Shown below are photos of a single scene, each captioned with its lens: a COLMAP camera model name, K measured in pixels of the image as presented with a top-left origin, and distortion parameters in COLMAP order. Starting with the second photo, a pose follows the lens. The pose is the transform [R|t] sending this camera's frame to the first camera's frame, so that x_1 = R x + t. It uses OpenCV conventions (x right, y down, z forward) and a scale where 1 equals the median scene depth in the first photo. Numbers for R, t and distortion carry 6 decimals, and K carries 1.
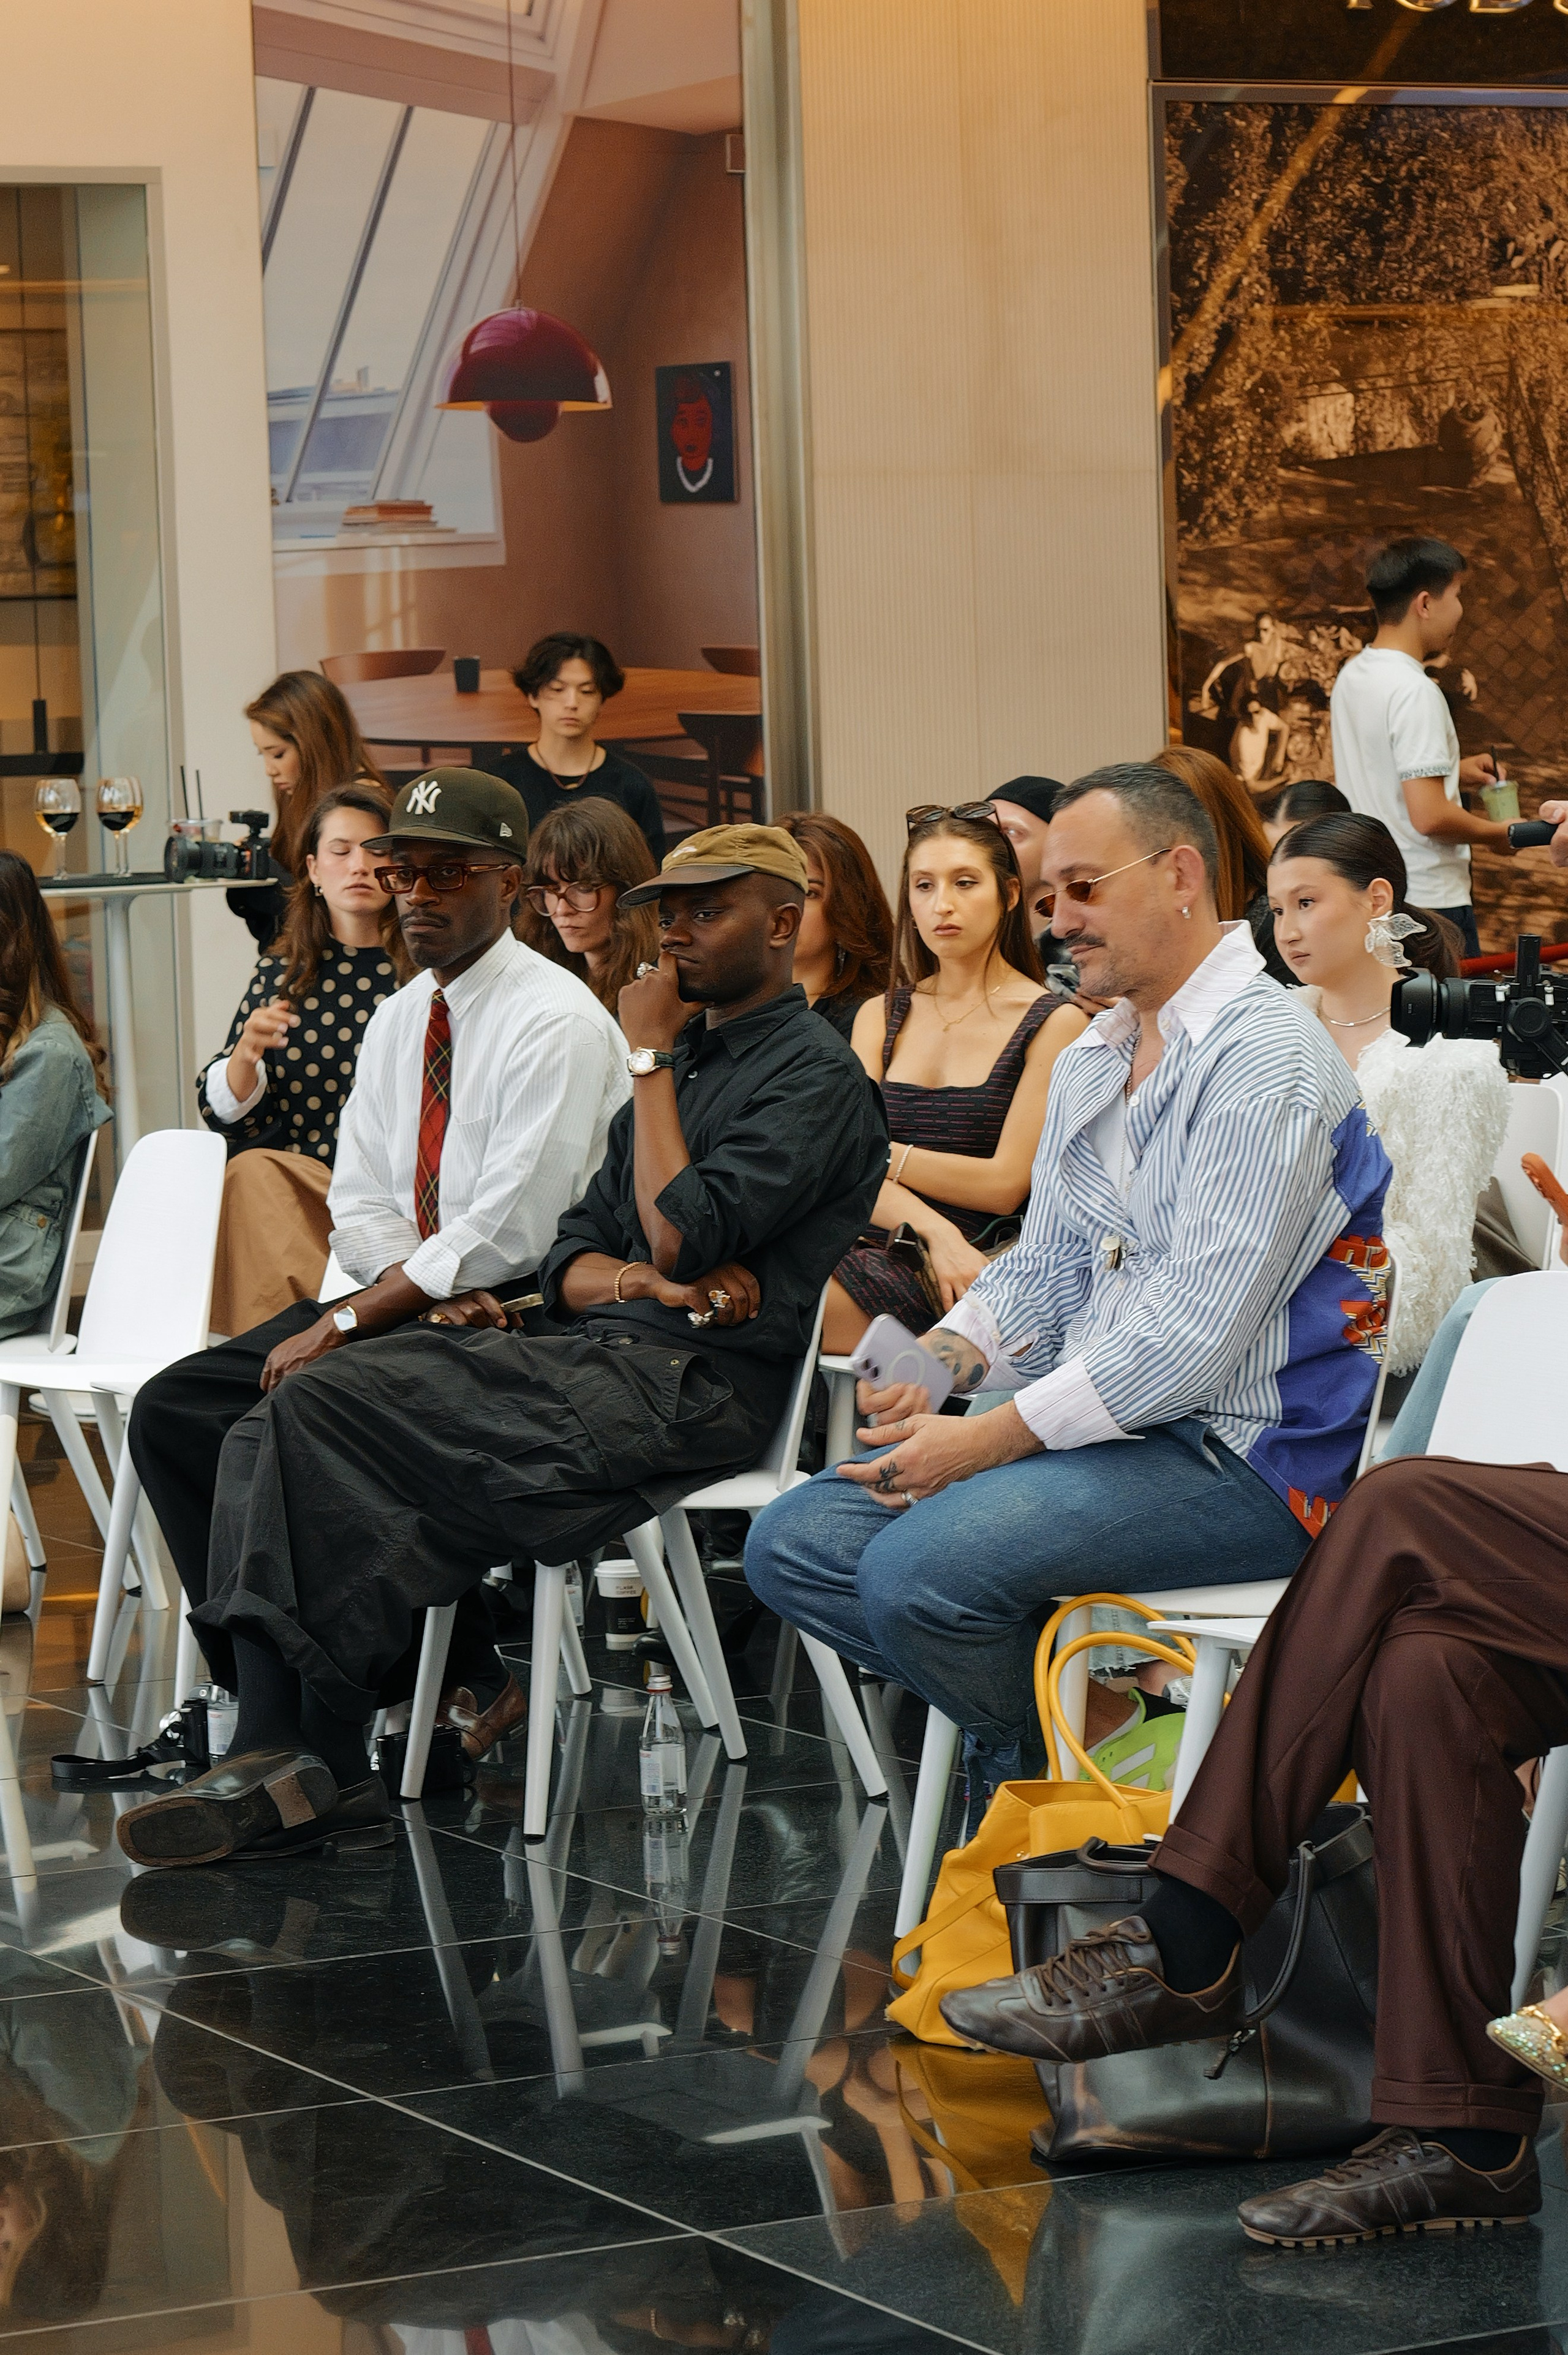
lens RADIAL K [[6689.7, 0, 784.0], [0, 6689.7, 1177.5], [0, 0, 1]] dist [0.056458, -2.075563]
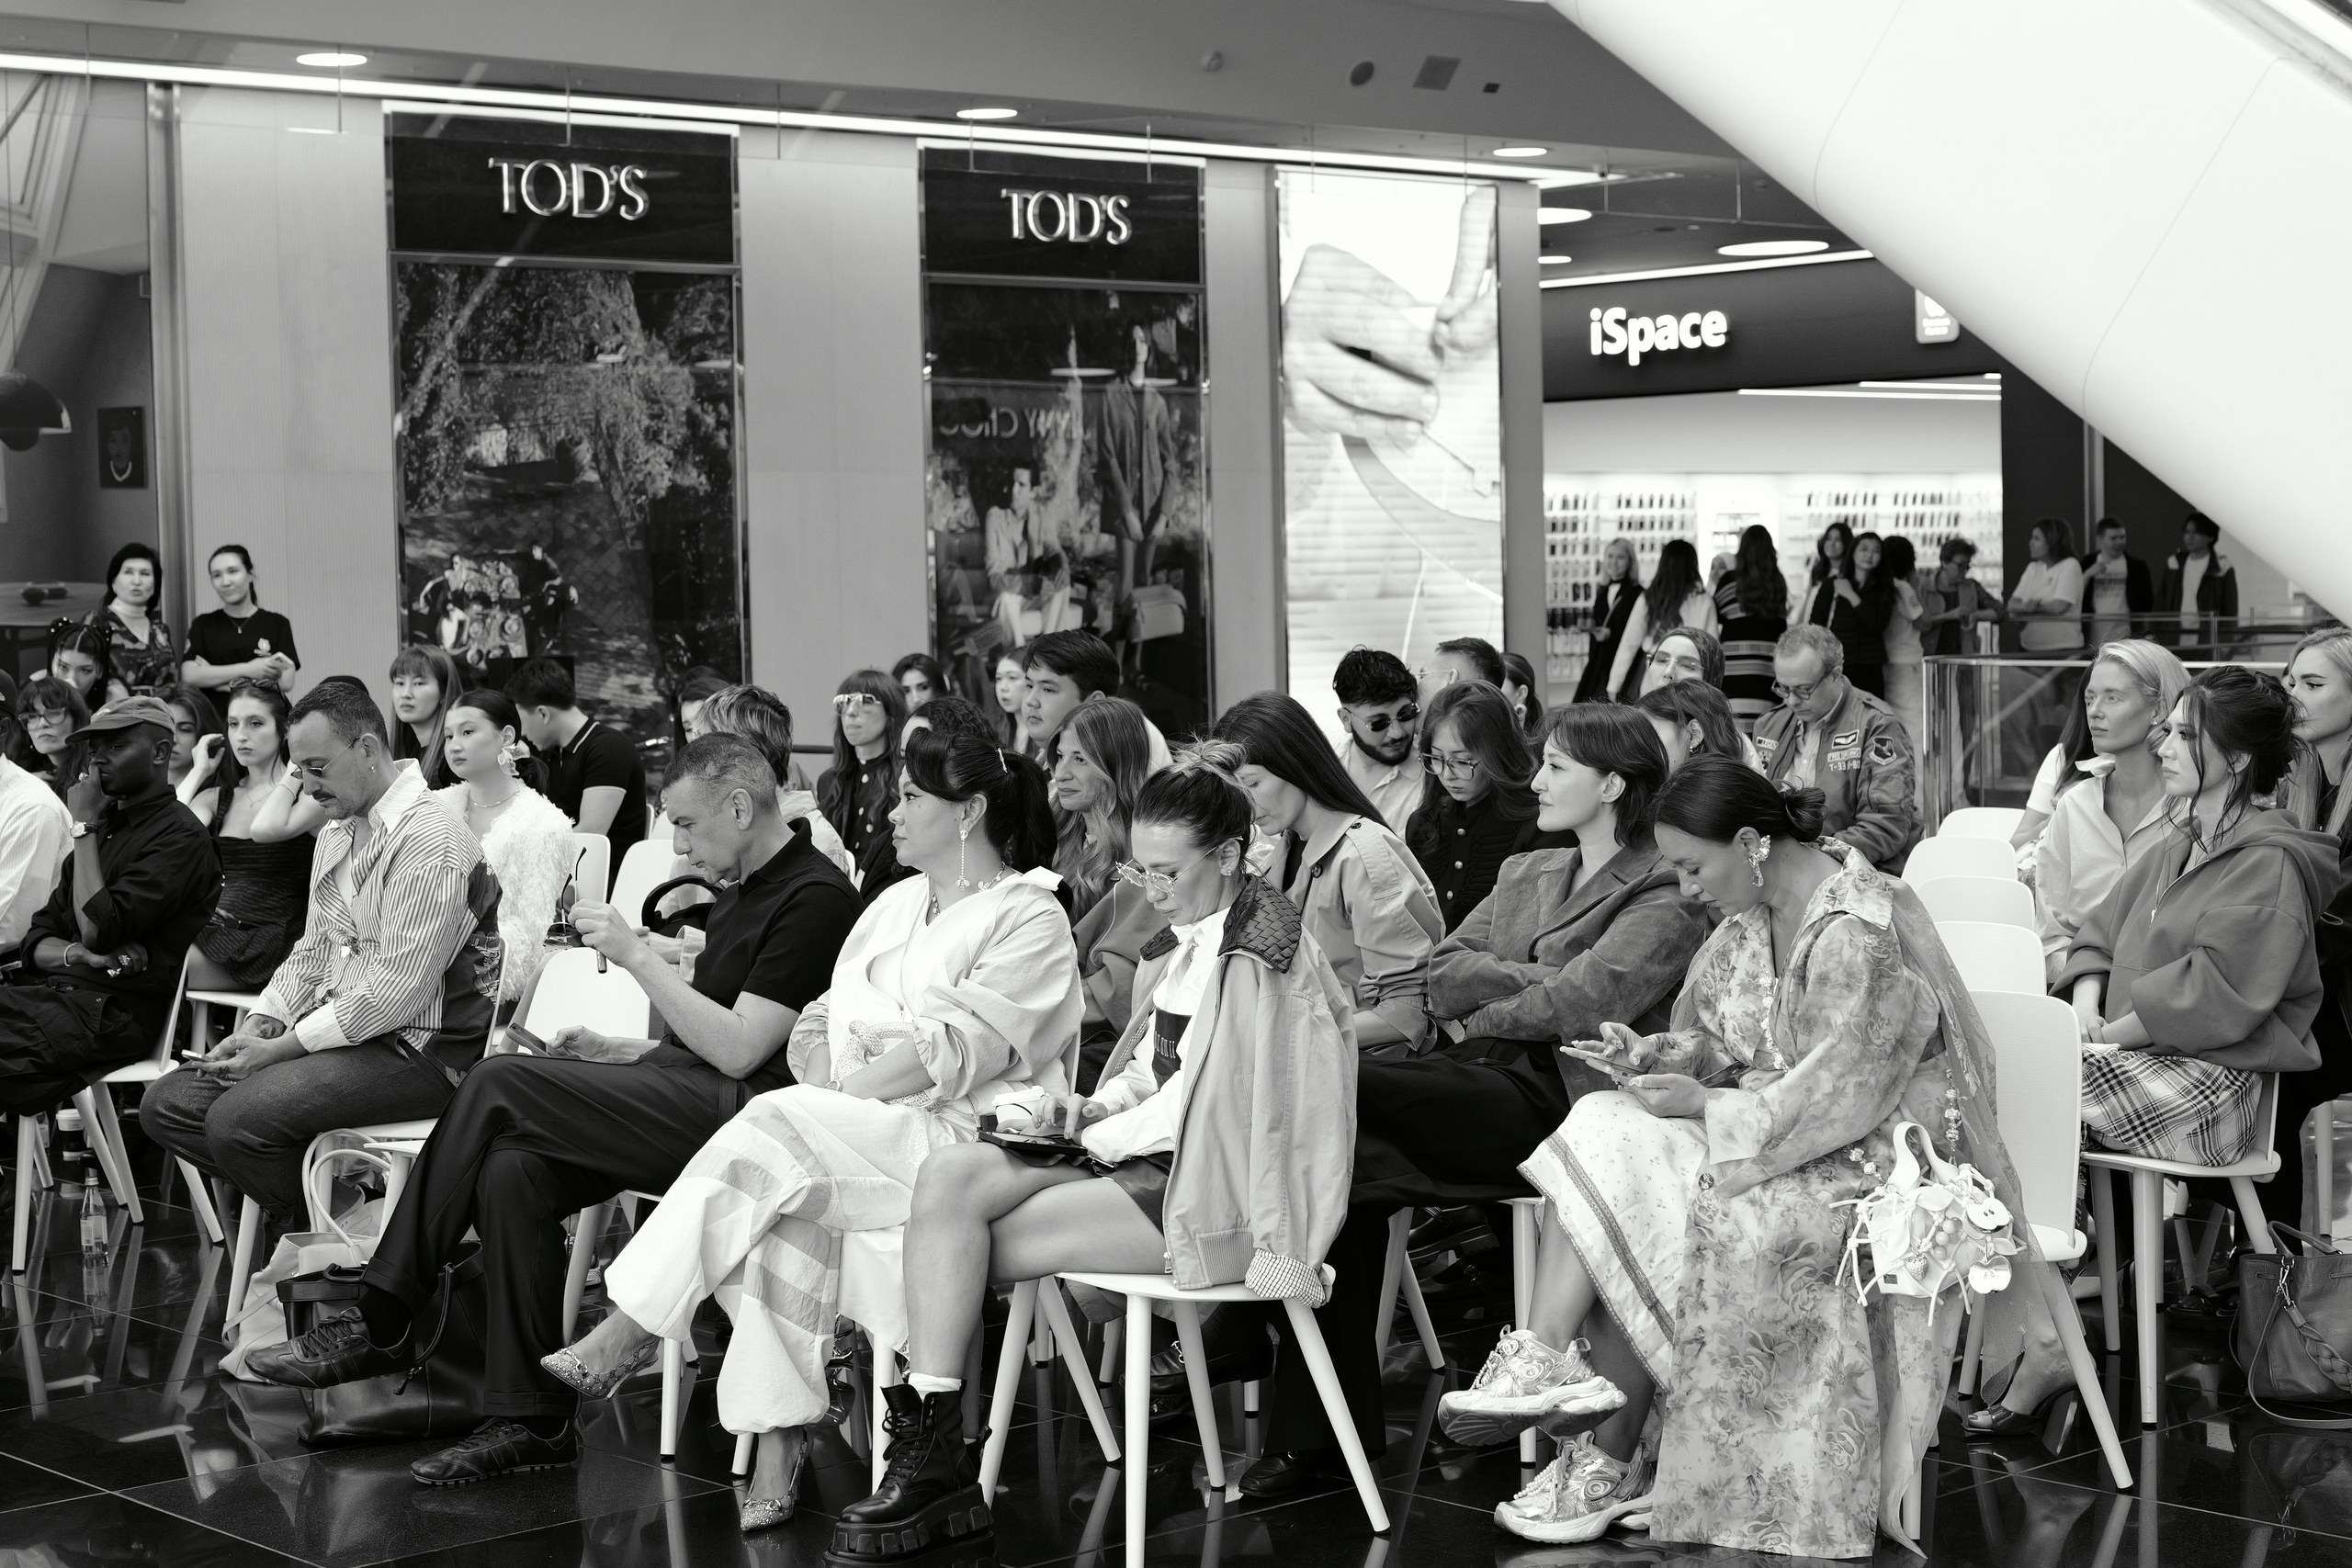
lens RADIAL K [[3856.9, 0, 1181.2], [0, 3856.9, 738.1], [0, 0, 1]] dist [-0.057604, 0.049138]
pose [[0.967958, -0.001681, 0.251107, 0.002619], [0.009735, 0.999477, -0.030838, -0.003353], [-0.250923, 0.032294, 0.967468, -0.024820]]
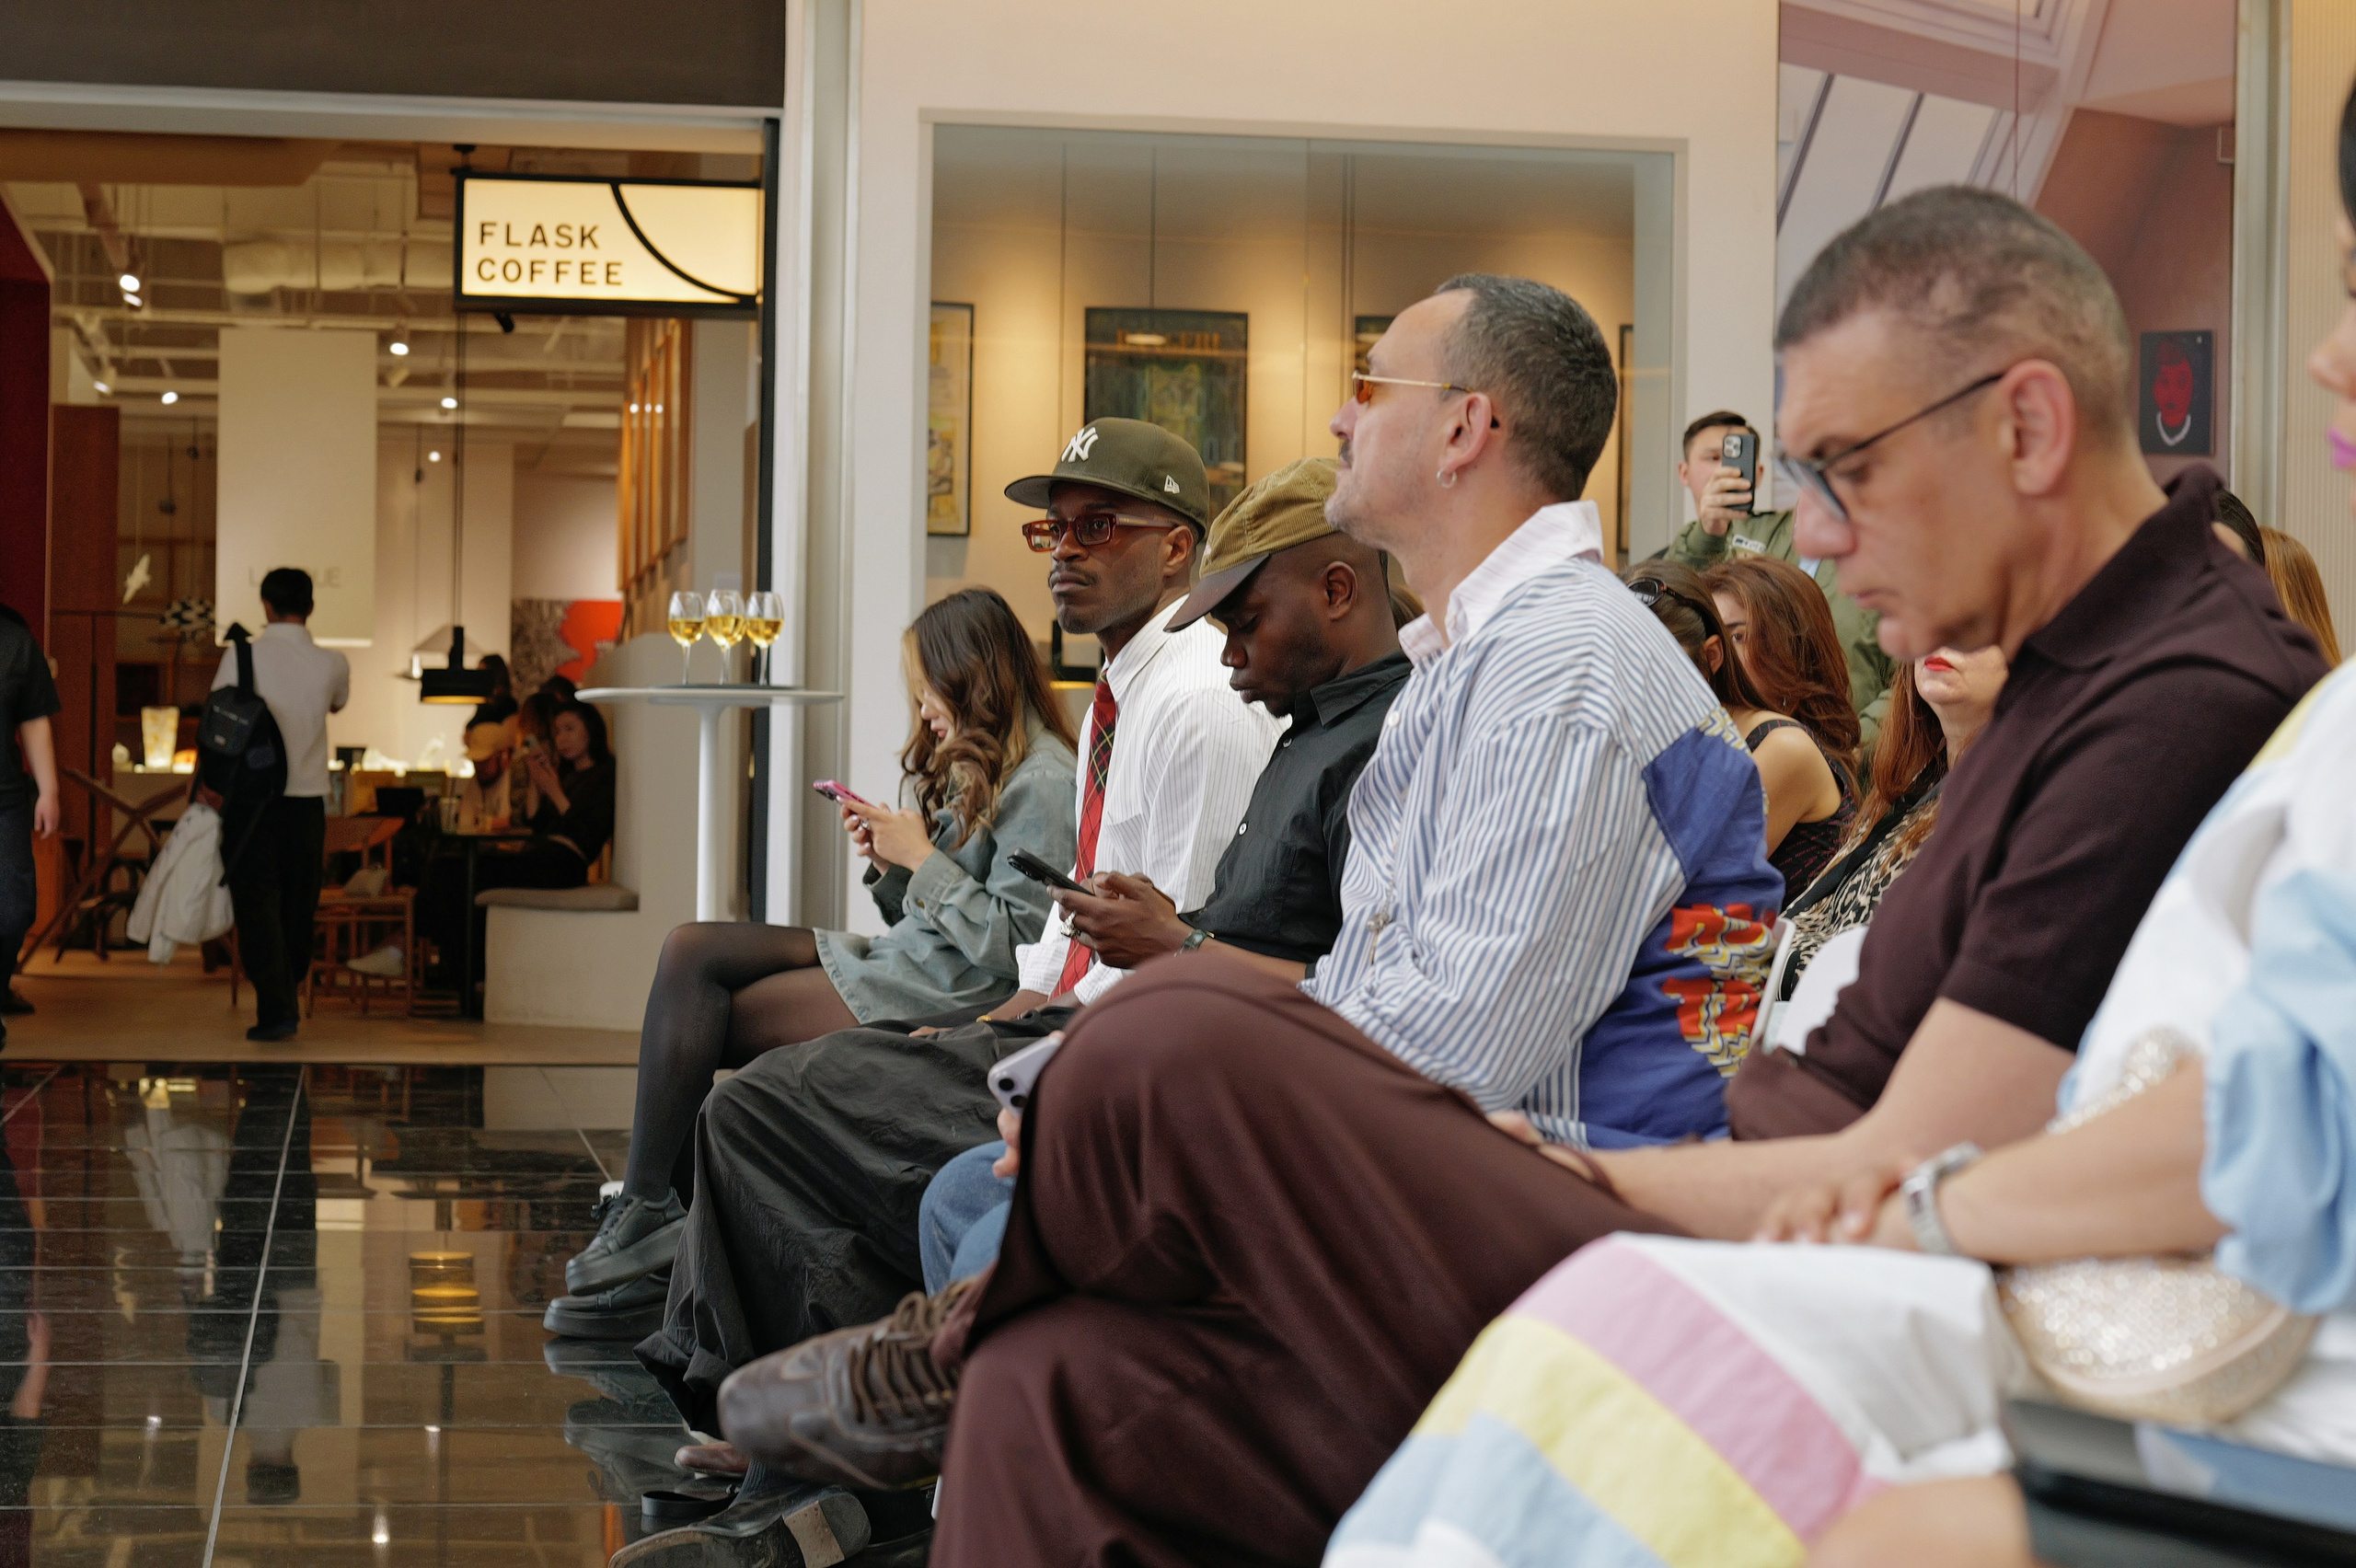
lens RADIAL K [[4778.0, 0, 1178.0], [0, 4778.0, 784.0], [0, 0, 1]] dist [-0.037154, -0.075400]
pose [[0.950325, 0.046492, -0.307767, 0.080614], [-0.067993, 0.995910, -0.059502, 0.012851], [0.303742, 0.077472, 0.949599, 0.212675]]
